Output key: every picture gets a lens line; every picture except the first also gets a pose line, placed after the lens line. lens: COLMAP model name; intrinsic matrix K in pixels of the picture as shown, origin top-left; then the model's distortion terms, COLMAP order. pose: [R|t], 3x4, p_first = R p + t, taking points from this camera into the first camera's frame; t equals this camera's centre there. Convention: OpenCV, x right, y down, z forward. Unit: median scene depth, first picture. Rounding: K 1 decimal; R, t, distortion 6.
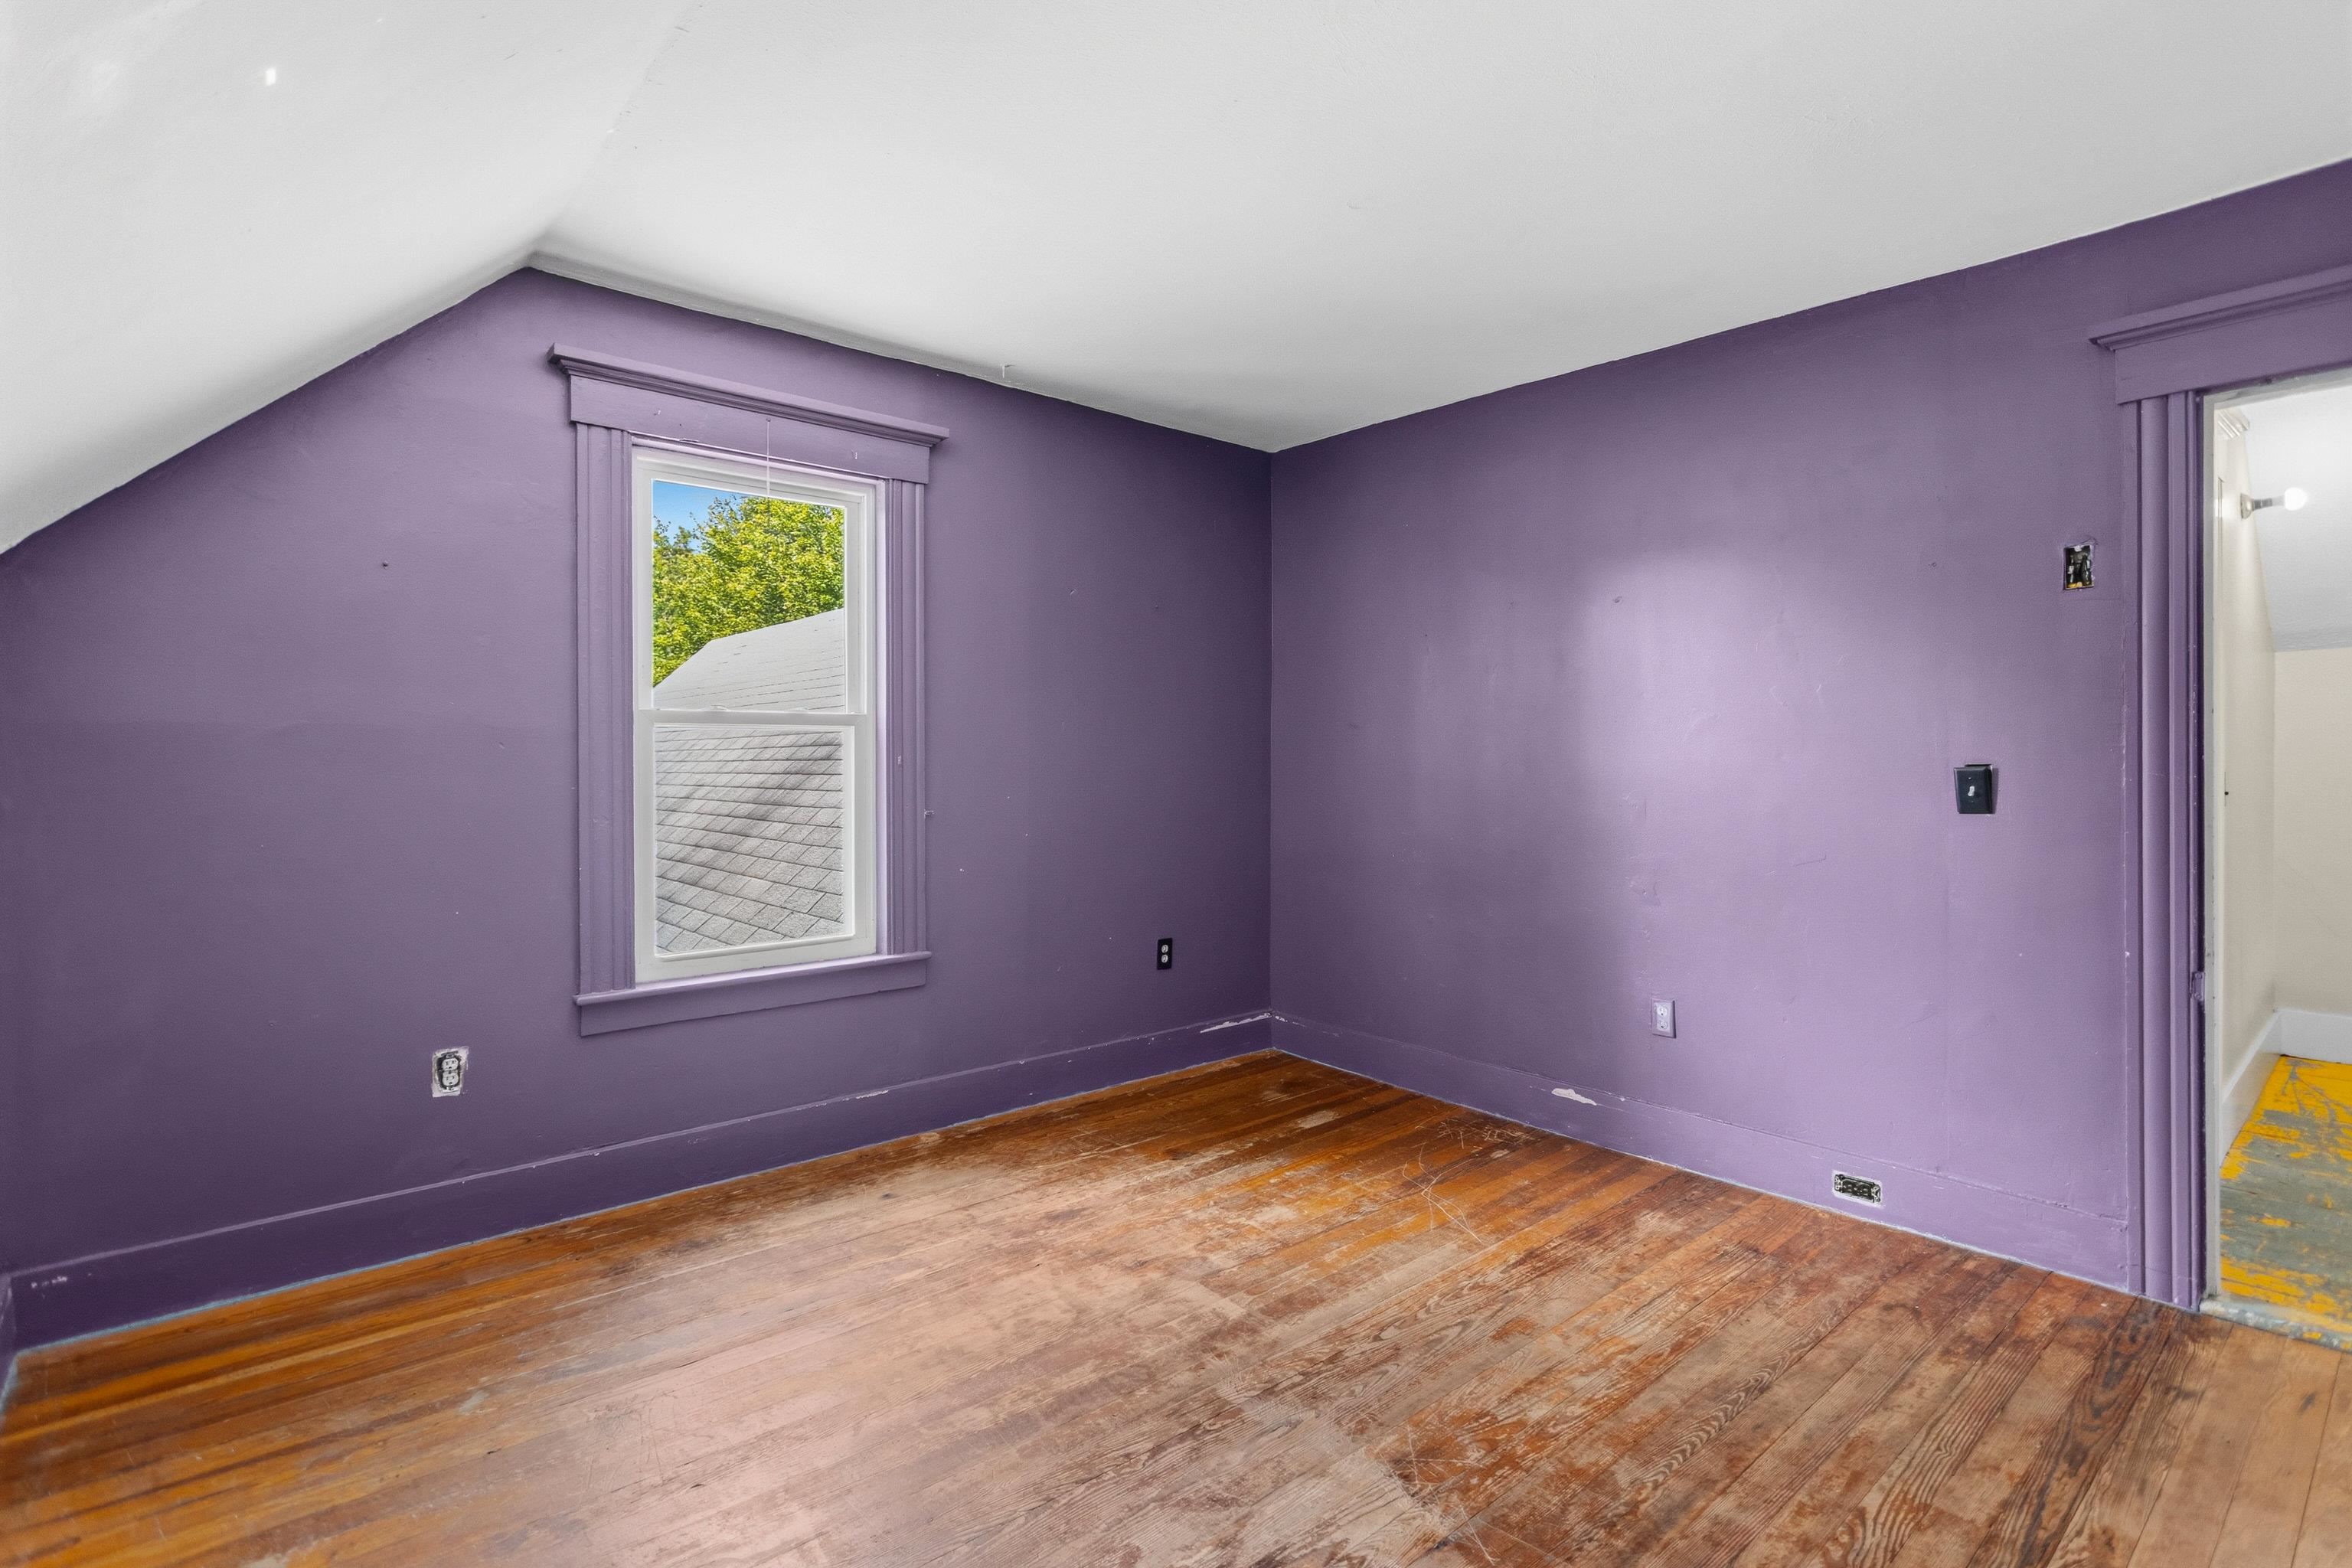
lens RADIAL K [[1107.2, 0, 1188.2], [0, 1107.2, 760.3], [0, 0, 1]] dist [-0.002378, 0.000276]
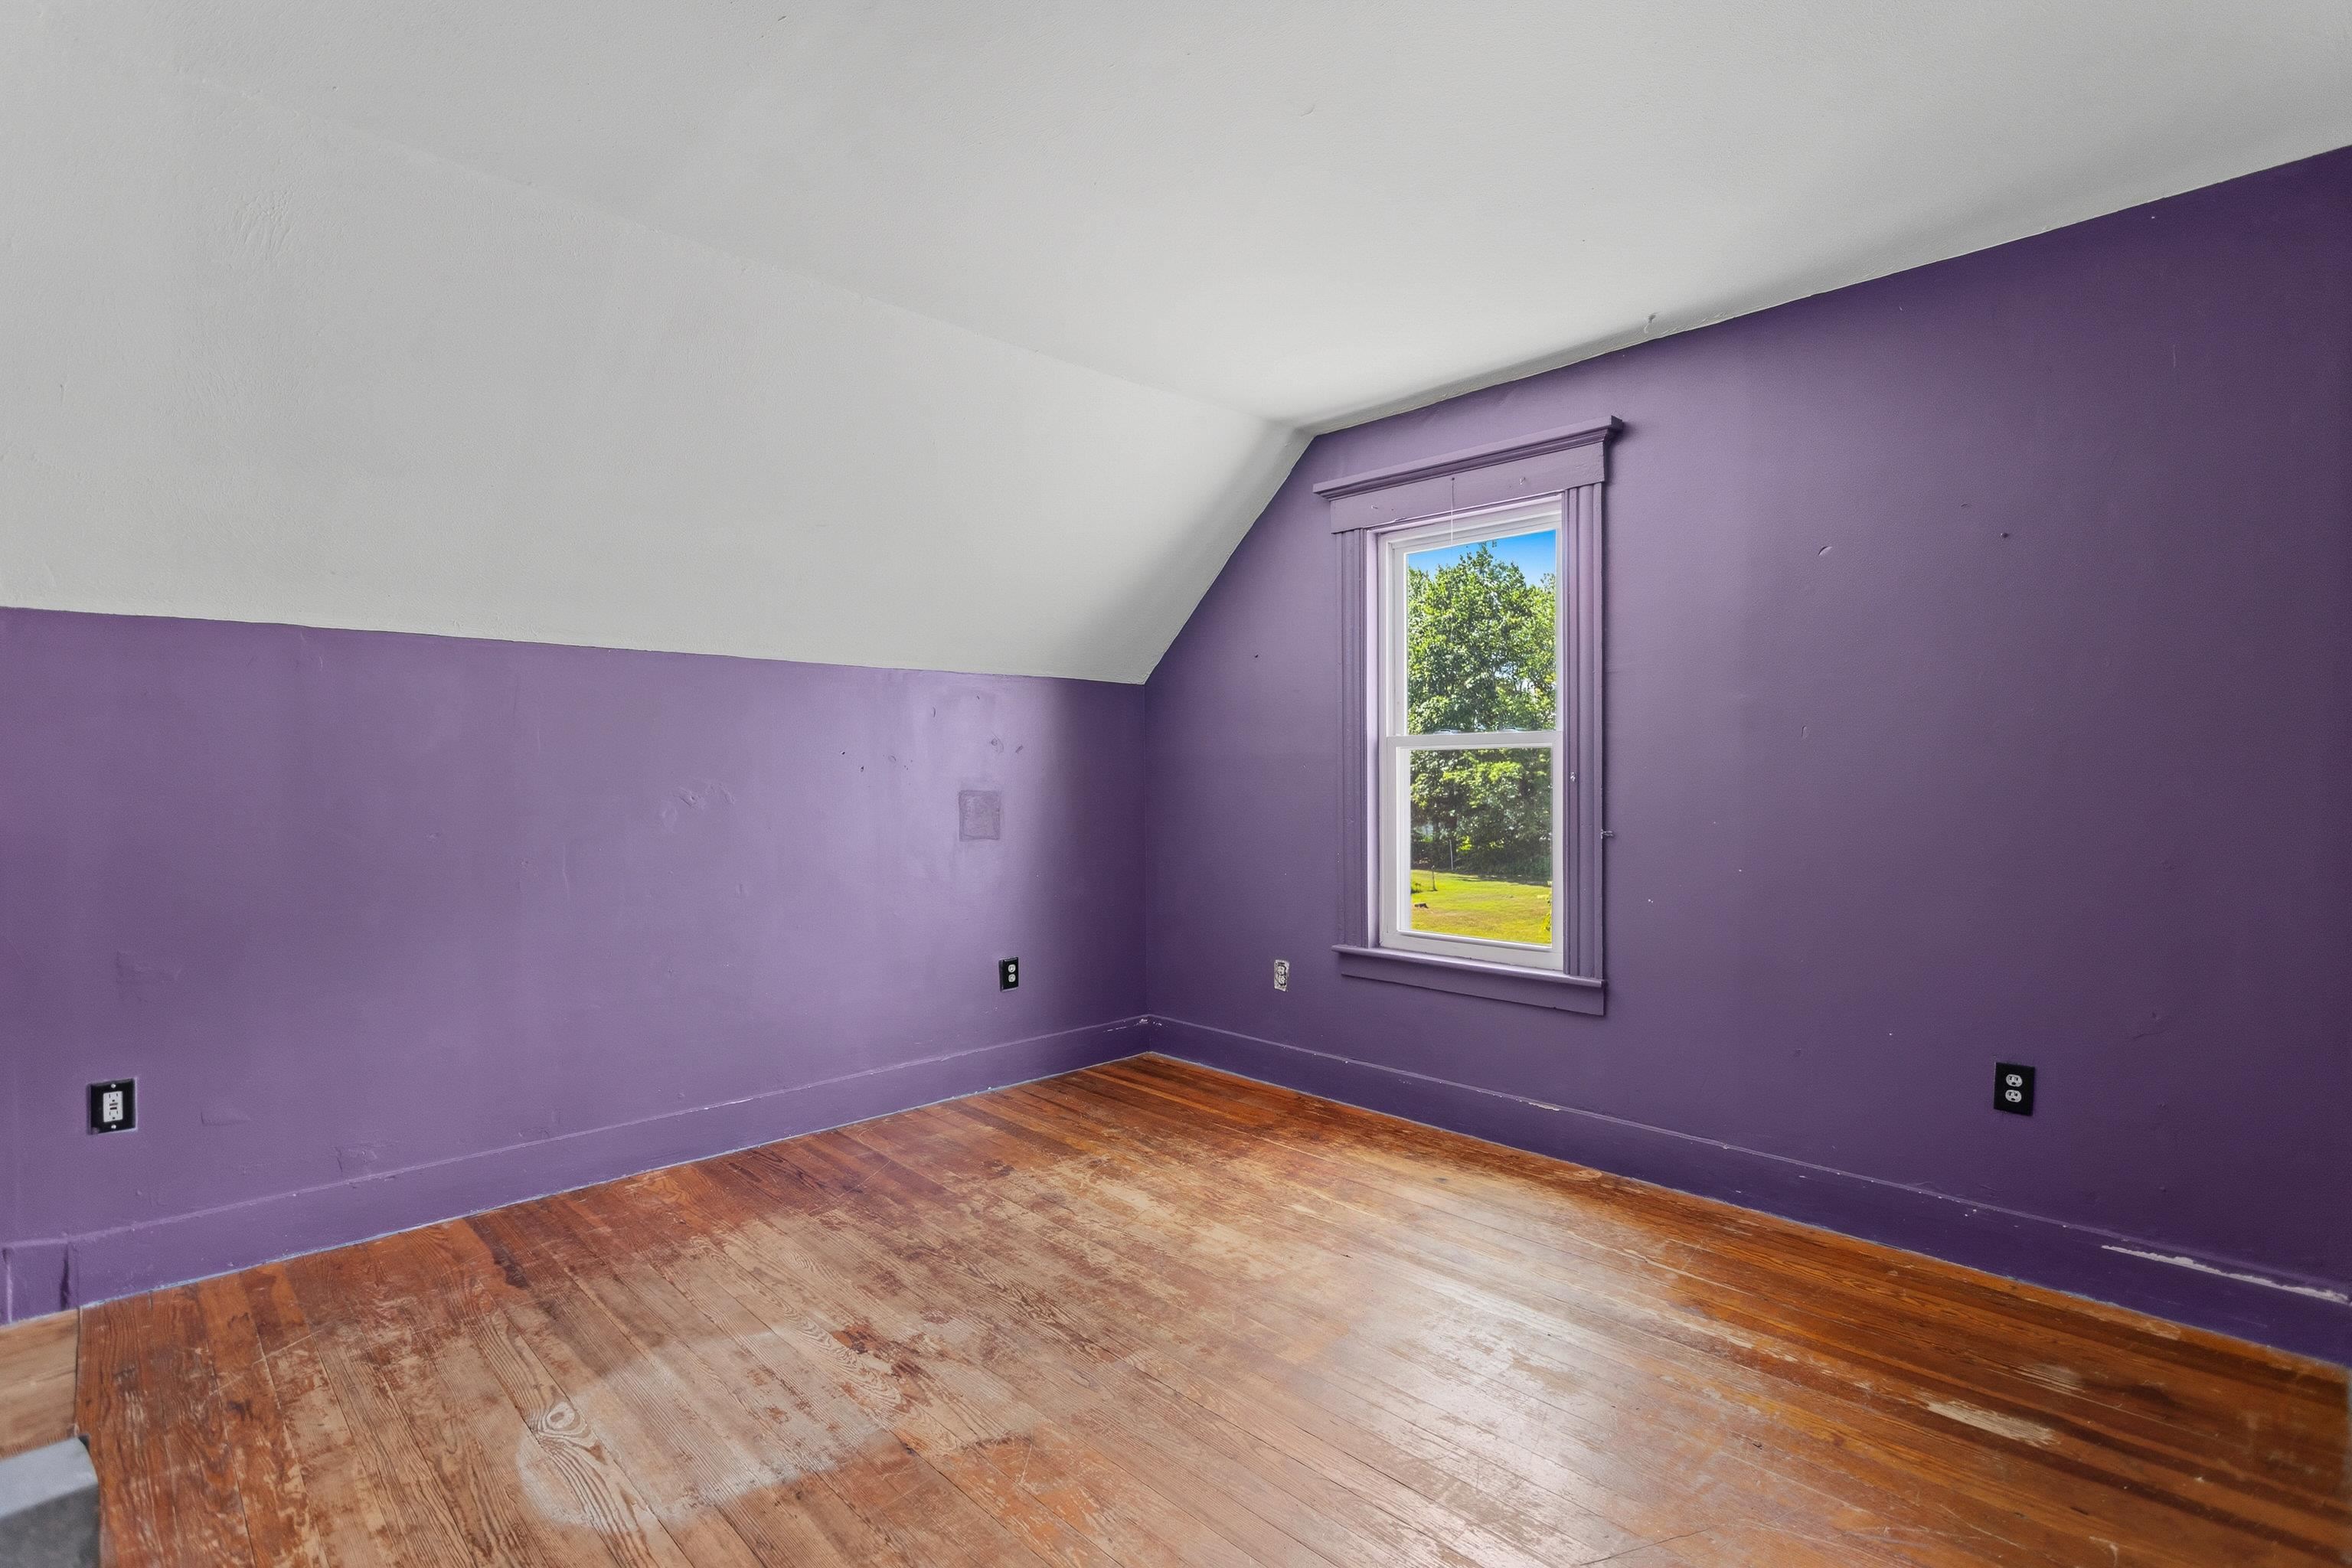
lens RADIAL K [[1107.2, 0, 1188.8], [0, 1107.2, 790.4], [0, 0, 1]] dist [-0.002378, 0.000276]
pose [[0.064289, 0.015444, -0.997812, 0.742941], [-0.003424, 0.999878, 0.015256, -0.001536], [0.997925, 0.002436, 0.064334, 0.646635]]
